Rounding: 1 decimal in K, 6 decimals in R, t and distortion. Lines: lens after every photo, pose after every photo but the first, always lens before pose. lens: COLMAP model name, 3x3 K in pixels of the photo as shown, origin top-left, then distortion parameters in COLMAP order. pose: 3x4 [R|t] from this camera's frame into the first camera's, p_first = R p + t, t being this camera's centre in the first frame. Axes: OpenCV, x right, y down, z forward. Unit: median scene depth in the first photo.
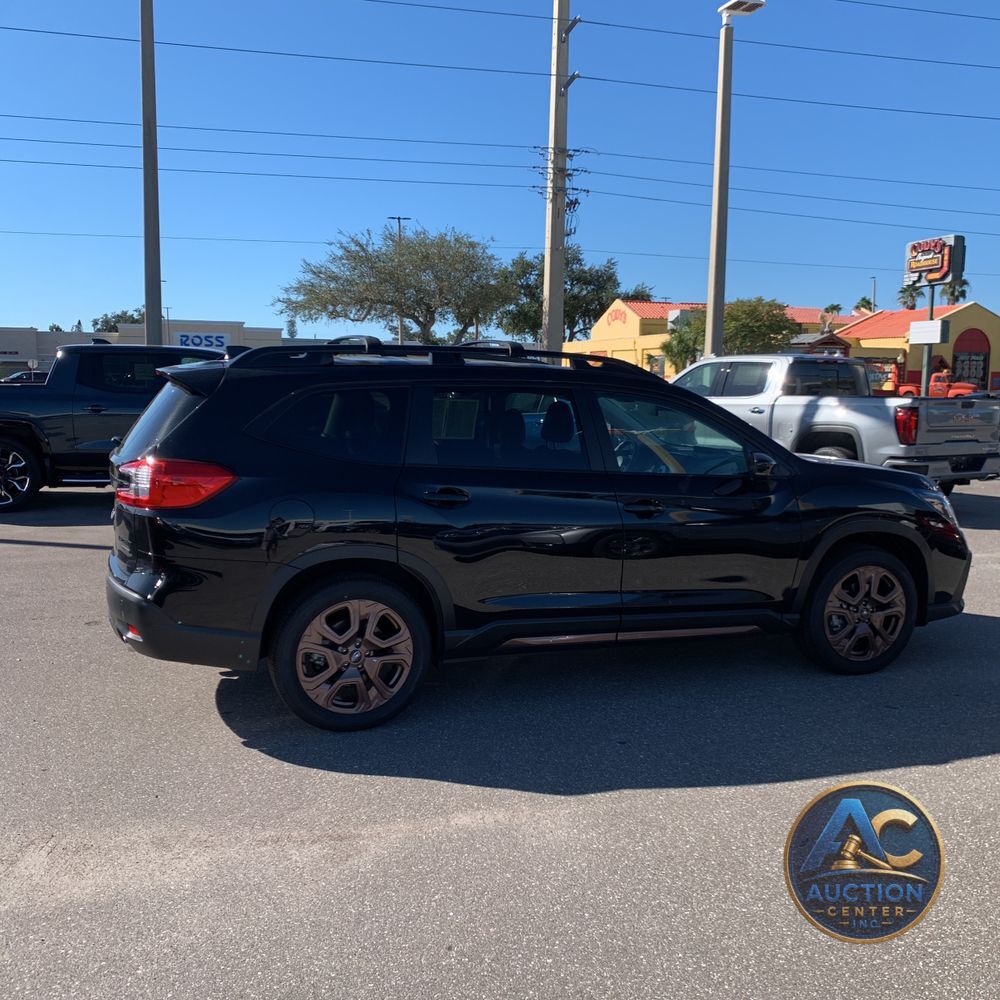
lens RADIAL K [[1087.7, 0, 502.2], [0, 1087.7, 519.2], [0, 0, 1]] dist [0.100625, -0.012557]
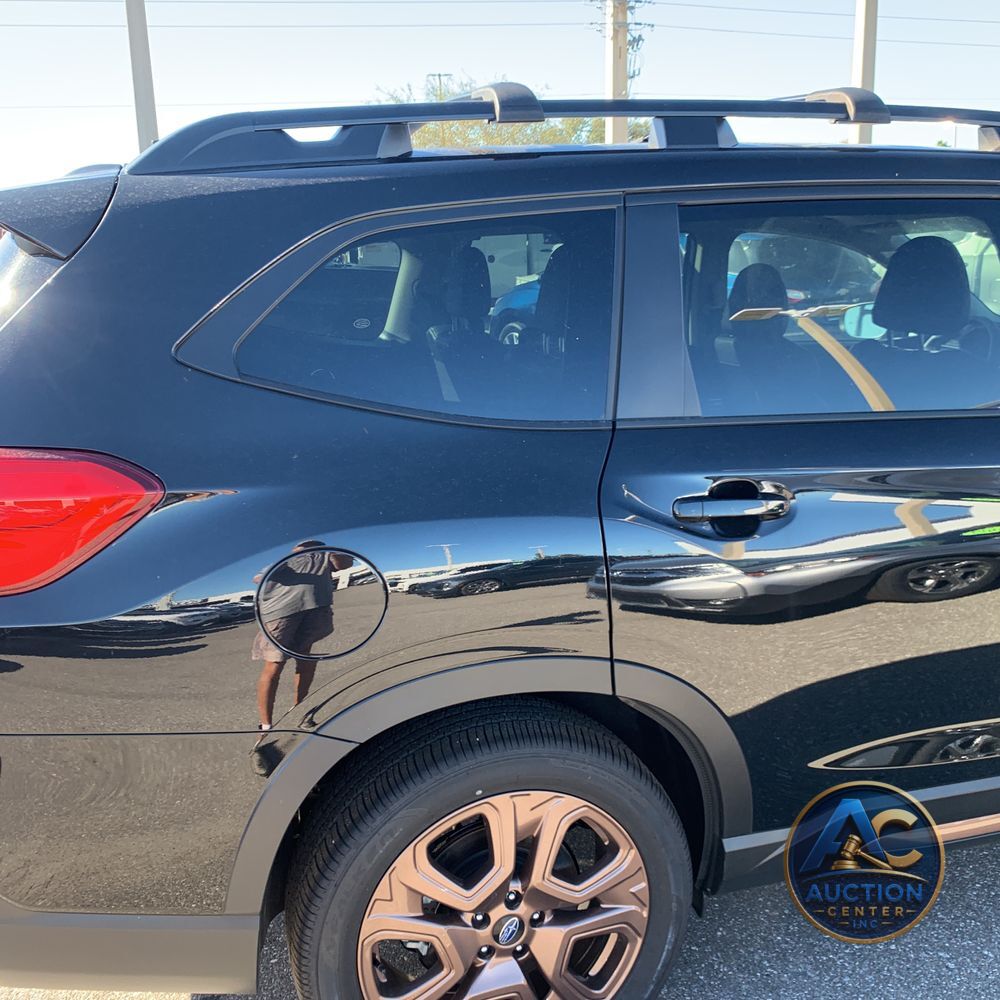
lens RADIAL K [[1045.9, 0, 500.0], [0, 1045.9, 500.0], [0, 0, 1]] dist [0.075774, -0.126210]
pose [[0.998264, -0.035783, -0.046772, -0.085563], [0.040432, 0.993906, 0.102552, -0.046730], [0.042818, -0.104266, 0.993627, 0.484451]]
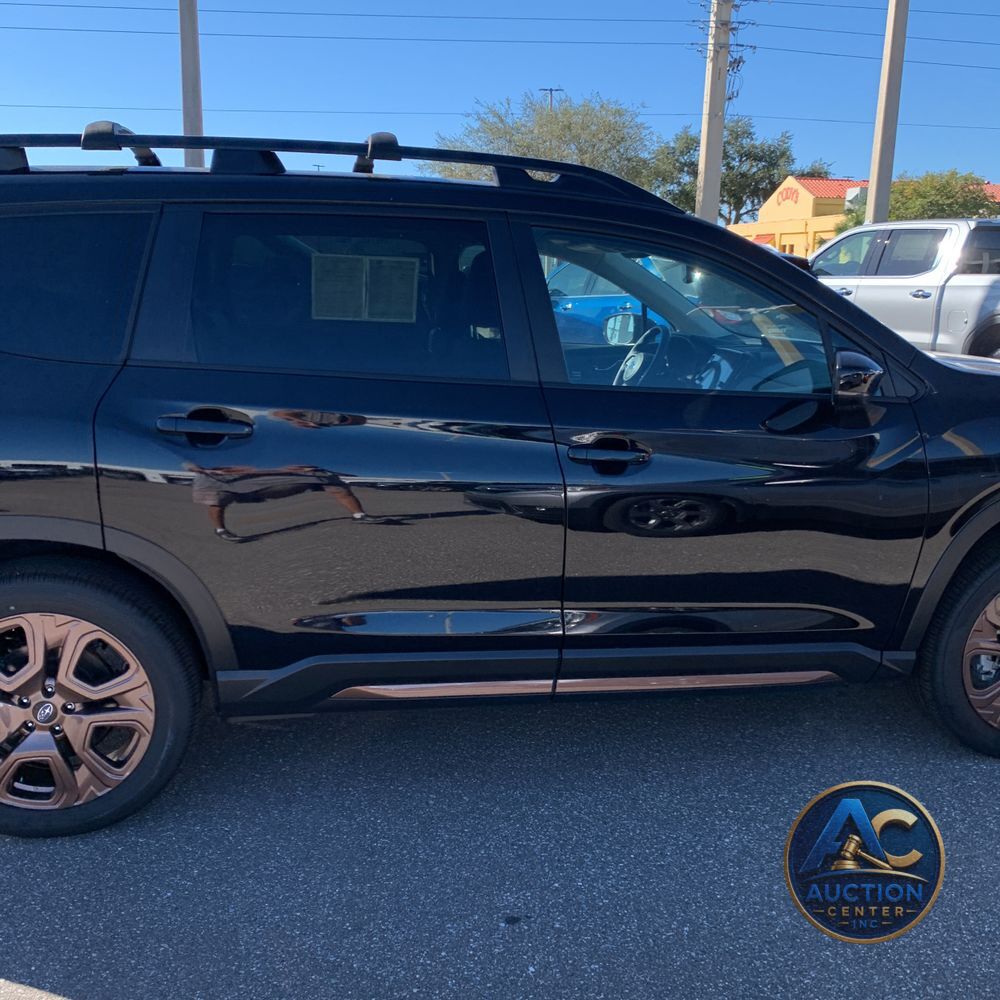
lens RADIAL K [[1058.5, 0, 484.1], [0, 1058.5, 514.7], [0, 0, 1]] dist [0.023348, -0.005559]
pose [[0.984001, 0.044755, -0.172451, 0.128504], [-0.027435, 0.994453, 0.101542, -0.025184], [0.176039, -0.095186, 0.979770, 0.391715]]
